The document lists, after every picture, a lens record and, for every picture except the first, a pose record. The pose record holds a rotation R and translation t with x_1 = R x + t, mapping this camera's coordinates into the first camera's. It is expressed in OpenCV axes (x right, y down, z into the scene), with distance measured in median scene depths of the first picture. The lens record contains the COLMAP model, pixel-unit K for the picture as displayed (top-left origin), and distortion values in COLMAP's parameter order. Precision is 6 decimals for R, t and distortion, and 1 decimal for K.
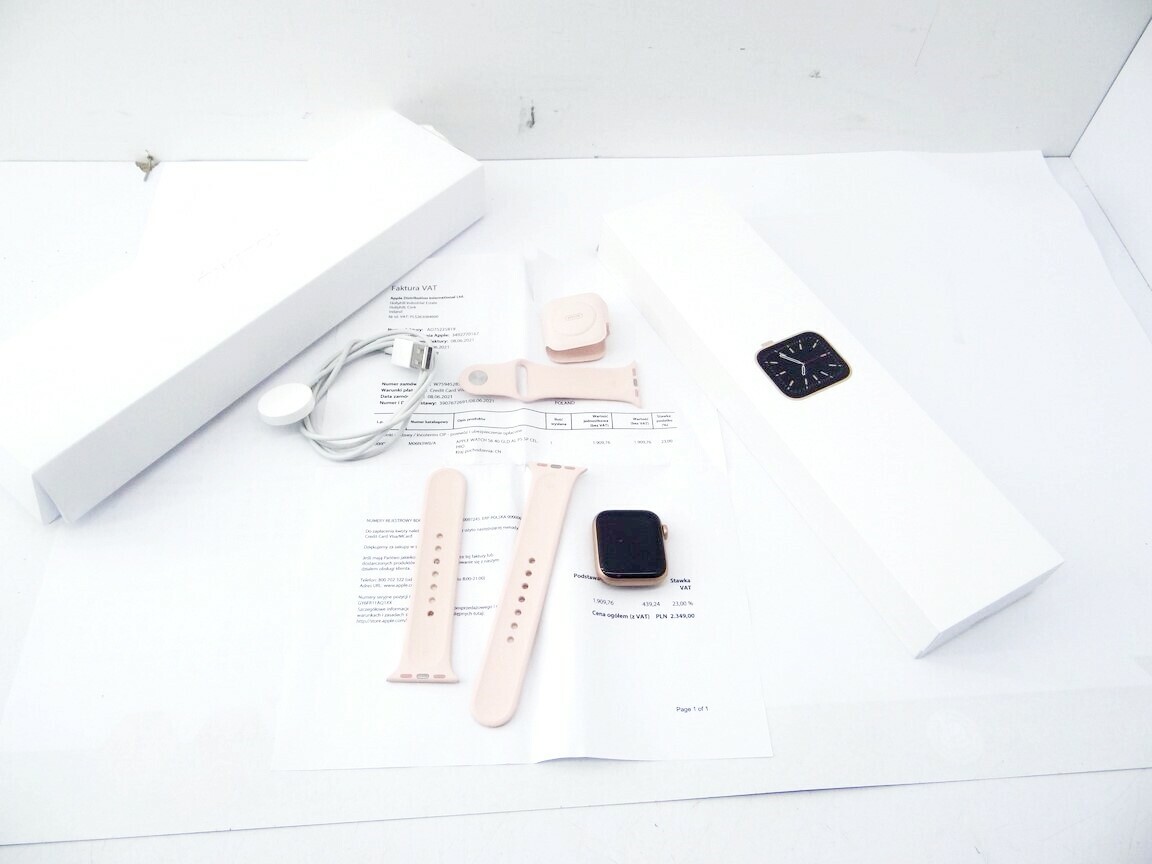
lens RADIAL K [[917.4, 0, 576.0], [0, 917.4, 432.0], [0, 0, 1]] dist [-0.012663, -0.007063]
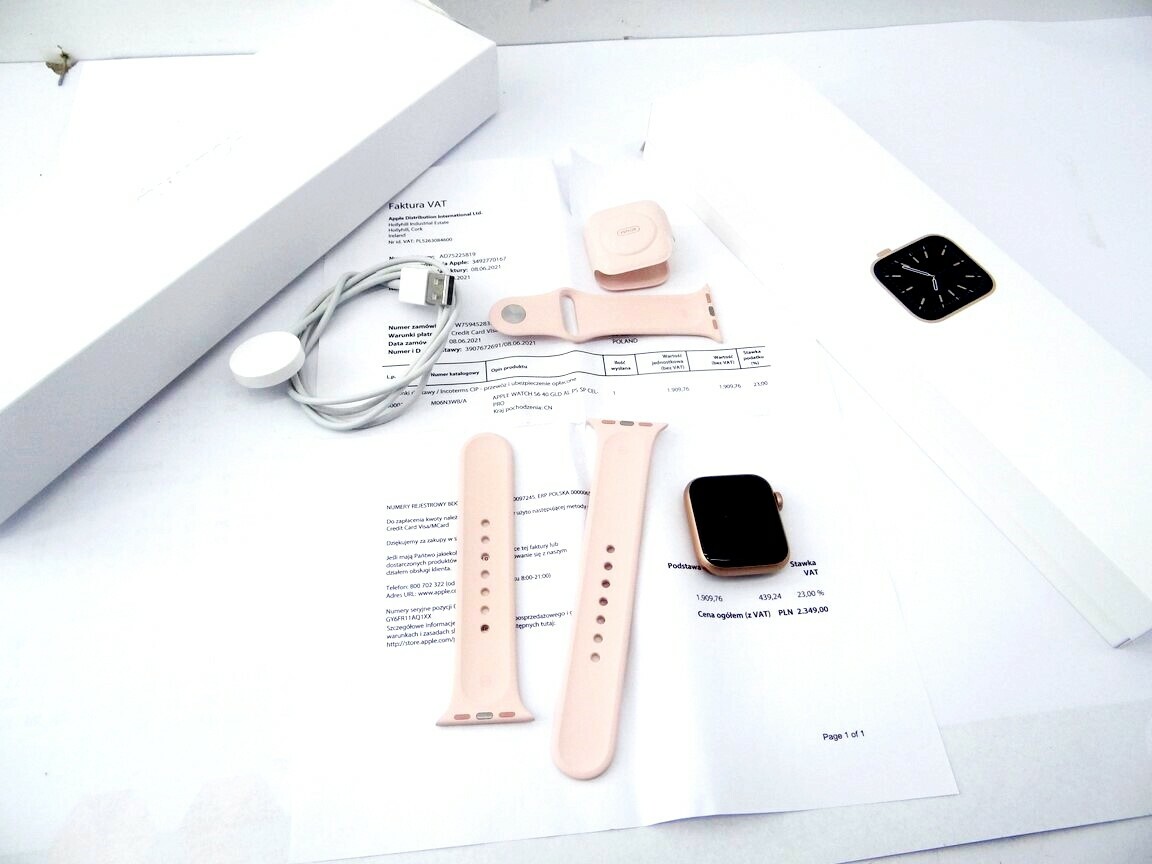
lens RADIAL K [[917.4, 0, 576.0], [0, 917.4, 432.0], [0, 0, 1]] dist [-0.012663, -0.007063]
pose [[0.997875, -0.051328, 0.040135, -0.094326], [0.049004, 0.997177, 0.056888, -0.001097], [-0.042942, -0.054801, 0.997573, 0.228171]]
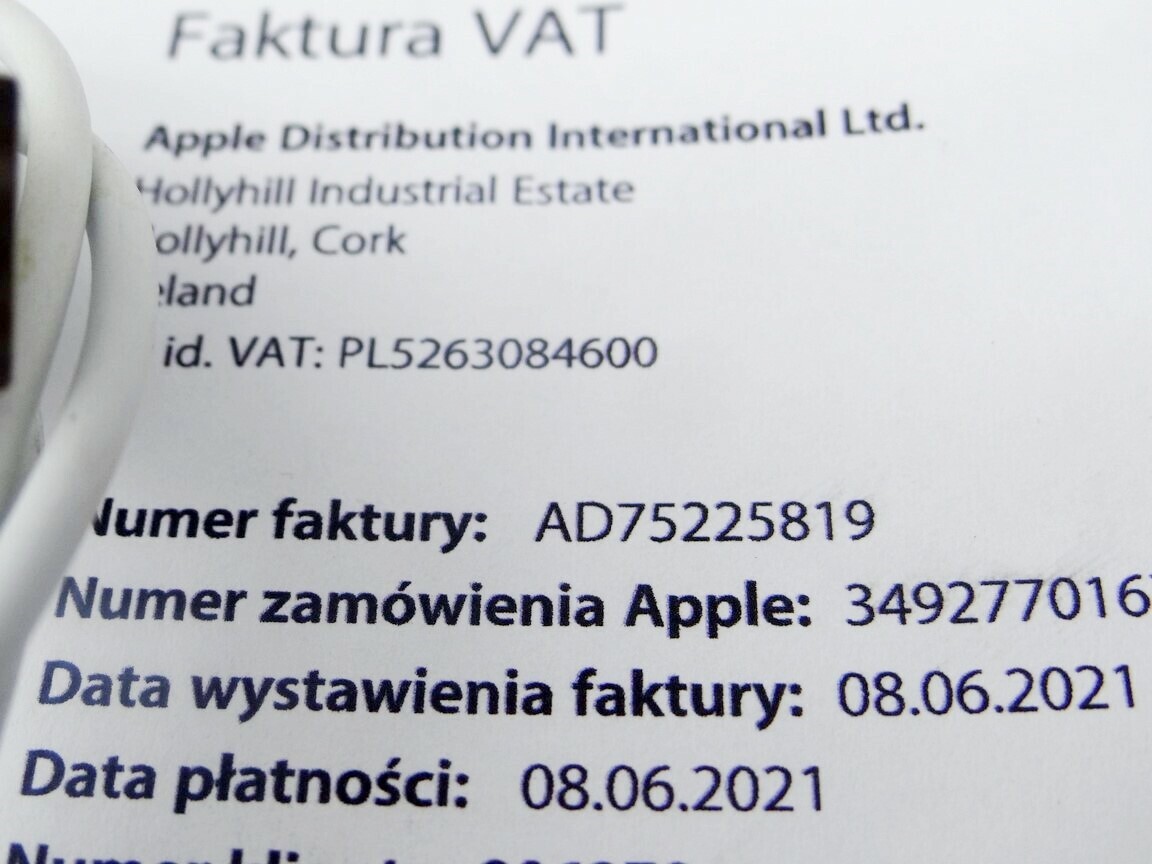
lens RADIAL K [[1577.5, 0, 576.0], [0, 1577.5, 432.0], [0, 0, 1]] dist [-0.002780, -0.005040]
pose [[0.996253, 0.012858, -0.085529, -0.162244], [-0.008287, 0.998529, 0.053585, -0.141352], [0.086092, -0.052676, 0.994894, 0.950393]]
